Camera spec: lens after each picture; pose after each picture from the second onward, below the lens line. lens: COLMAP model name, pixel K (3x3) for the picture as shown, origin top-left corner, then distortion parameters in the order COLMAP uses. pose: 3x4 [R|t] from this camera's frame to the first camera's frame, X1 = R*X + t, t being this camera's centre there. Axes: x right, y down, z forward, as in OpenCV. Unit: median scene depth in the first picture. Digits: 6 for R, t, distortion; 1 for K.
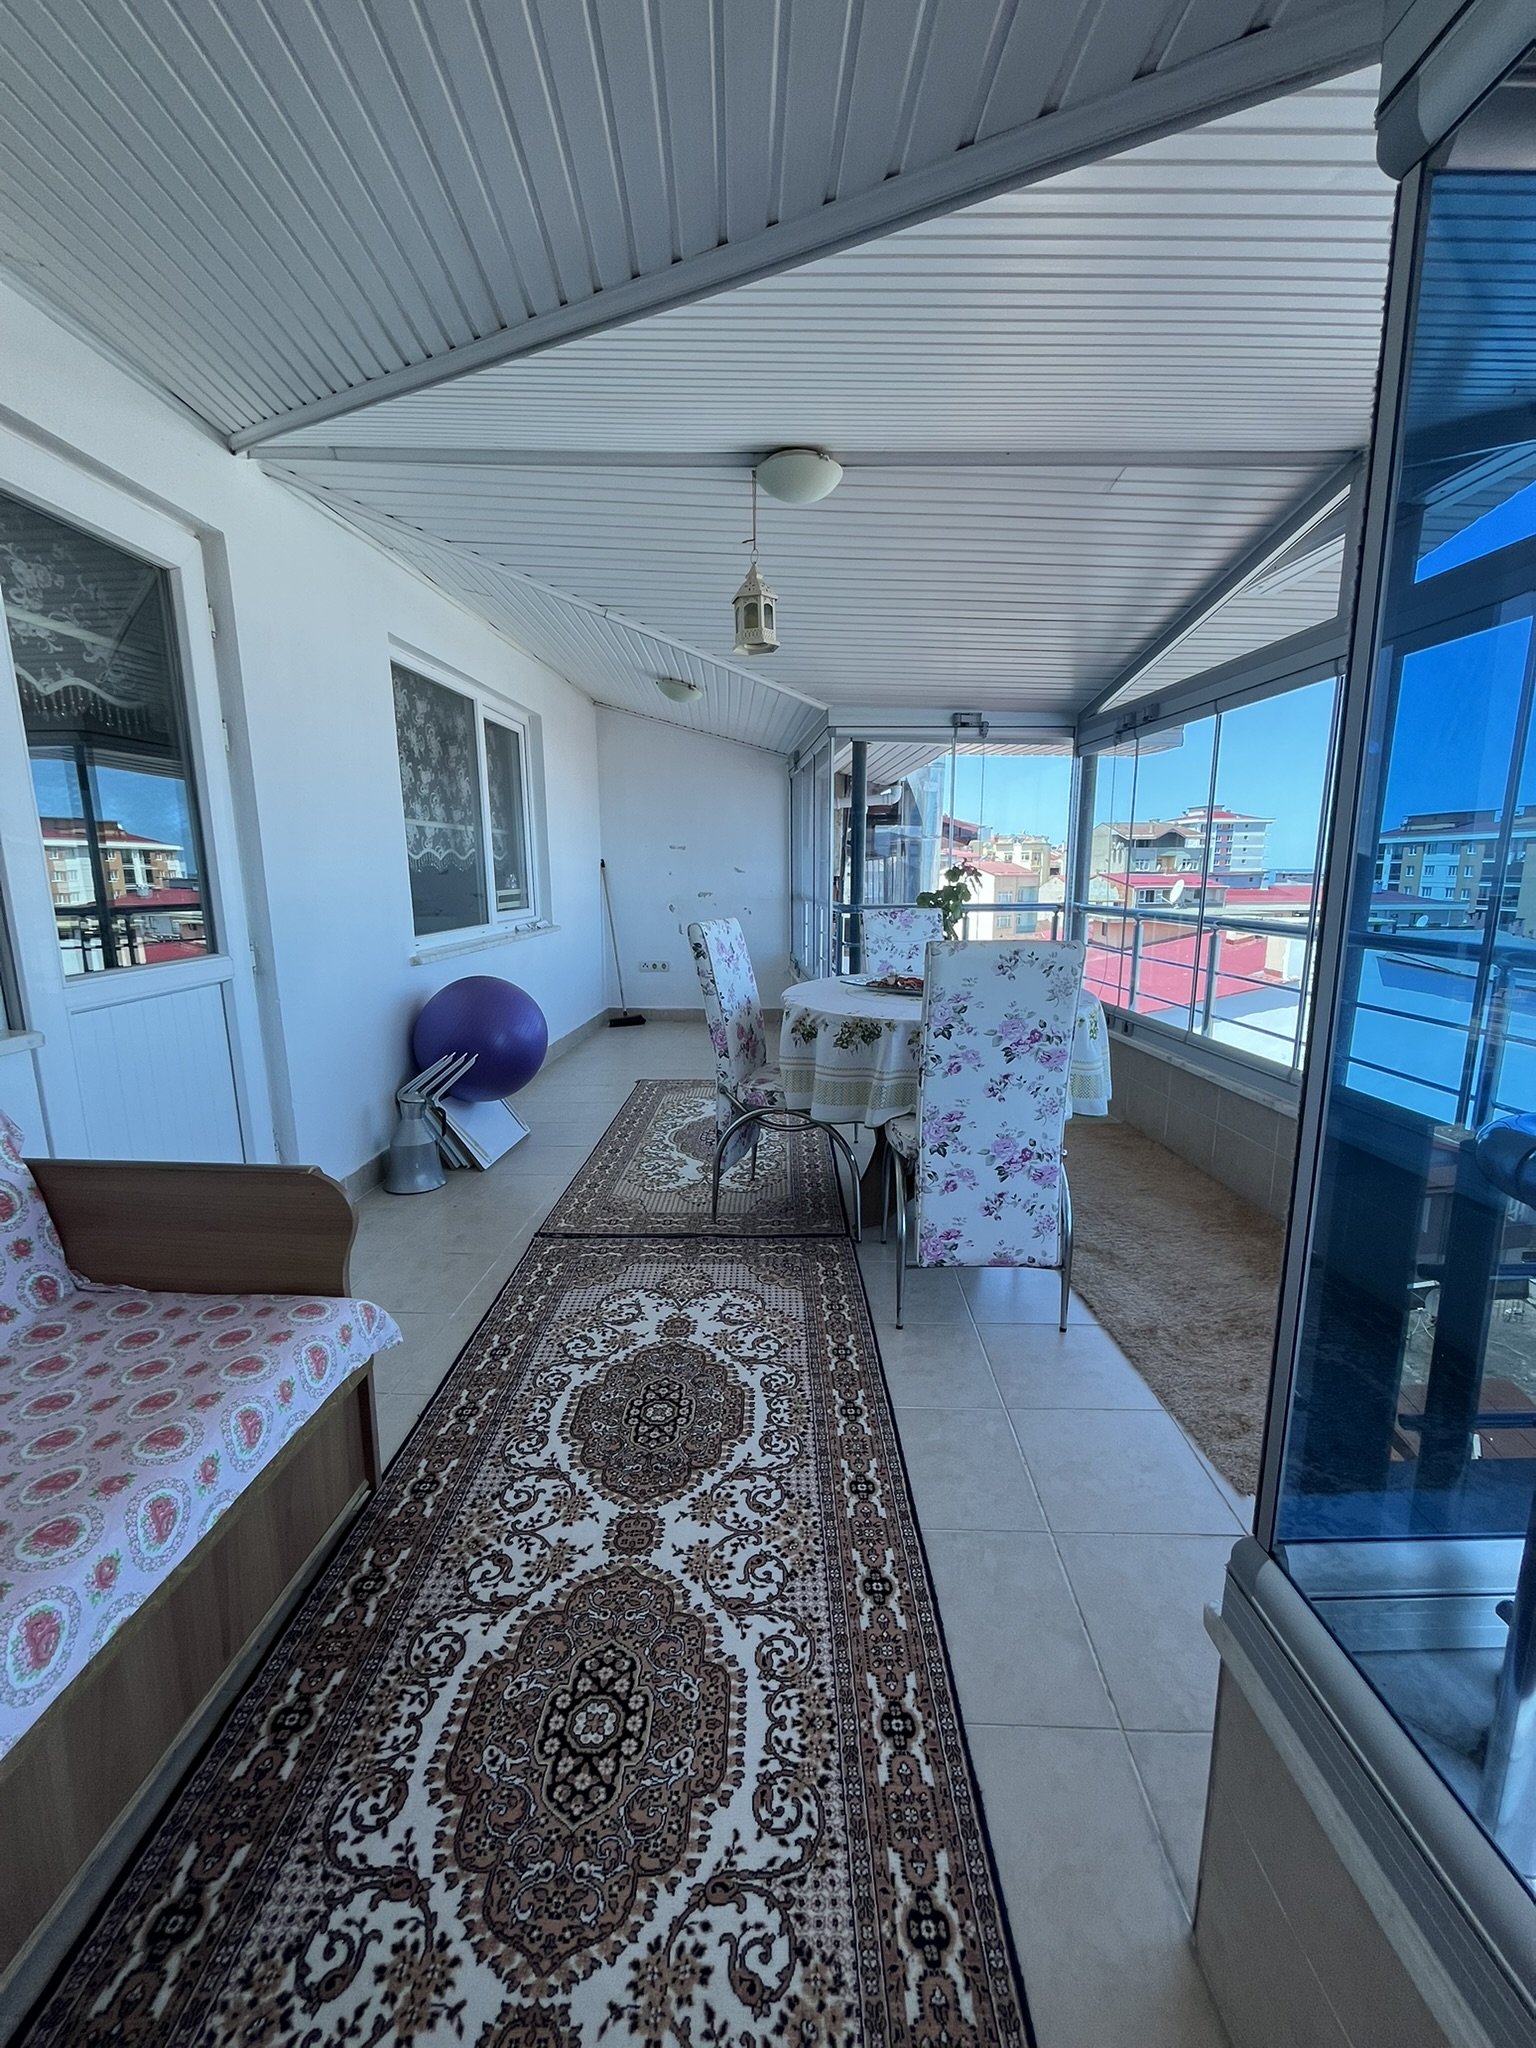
lens RADIAL K [[820.3, 0, 773.8], [0, 820.3, 1021.4], [0, 0, 1]] dist [-0.004801, -0.001037]
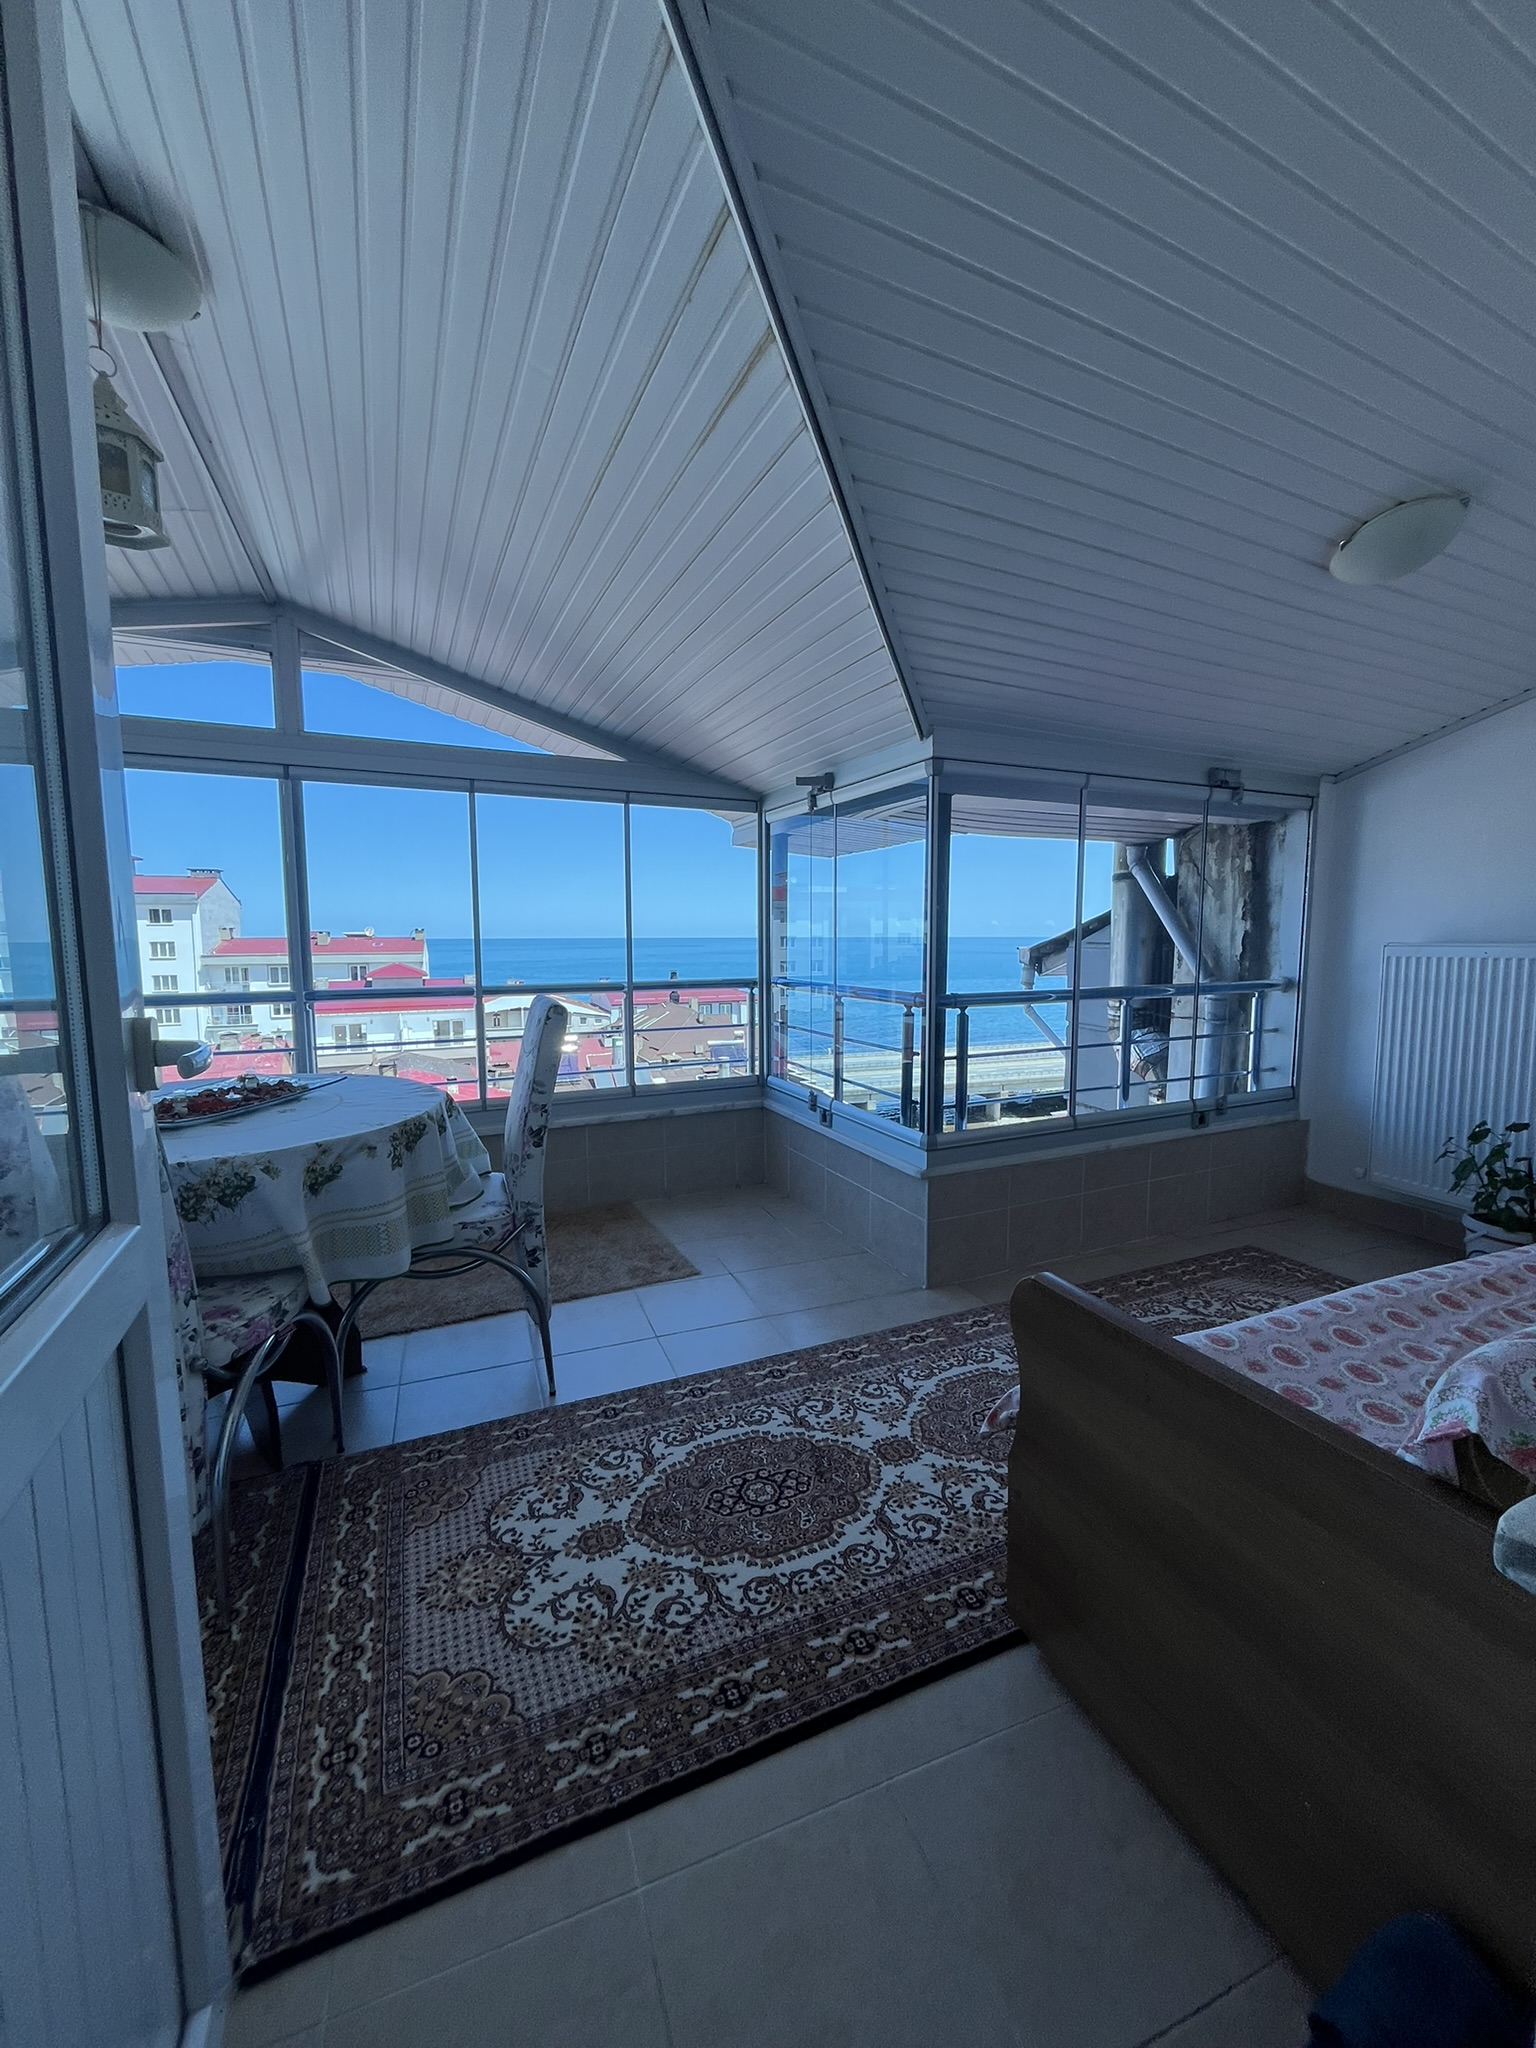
lens RADIAL K [[820.3, 0, 773.6], [0, 820.3, 1016.8], [0, 0, 1]] dist [-0.004801, -0.001037]
pose [[-0.400911, -0.081596, 0.912476, -1.003559], [0.171580, 0.971713, 0.162280, -0.227139], [-0.899906, 0.221623, -0.375570, 1.251585]]
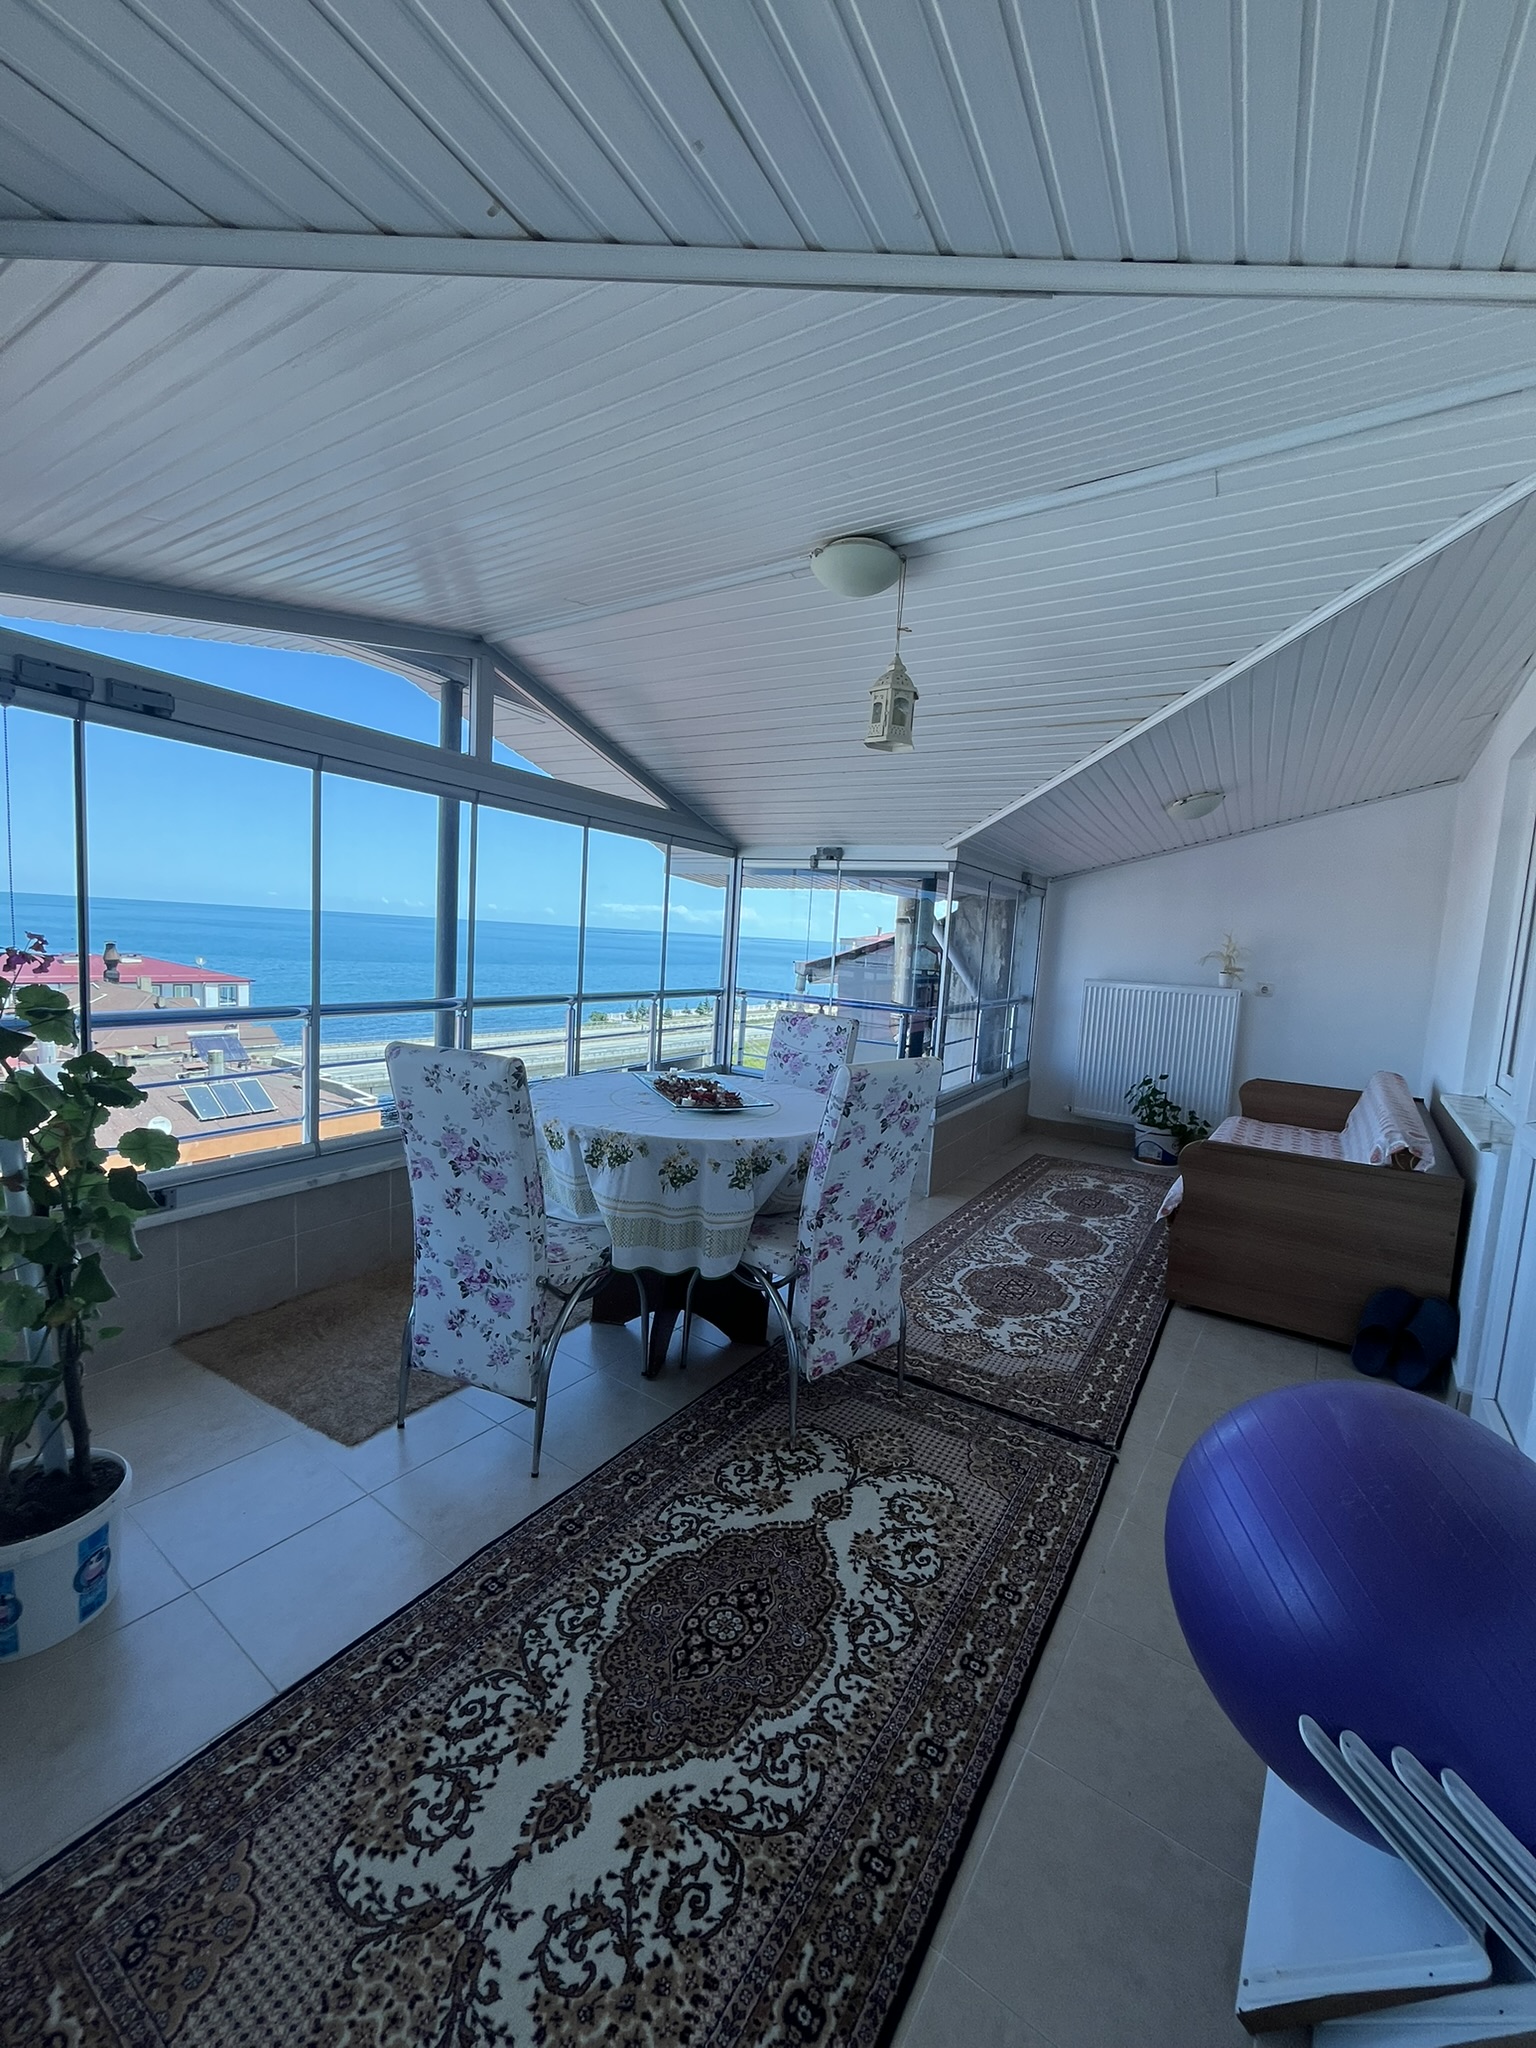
lens RADIAL K [[820.3, 0, 769.6], [0, 820.3, 1027.2], [0, 0, 1]] dist [-0.004801, -0.001037]
pose [[-0.838119, -0.103277, 0.535621, -0.595702], [0.044448, 0.965719, 0.255757, -0.555899], [-0.543673, 0.238162, -0.804797, 2.631589]]
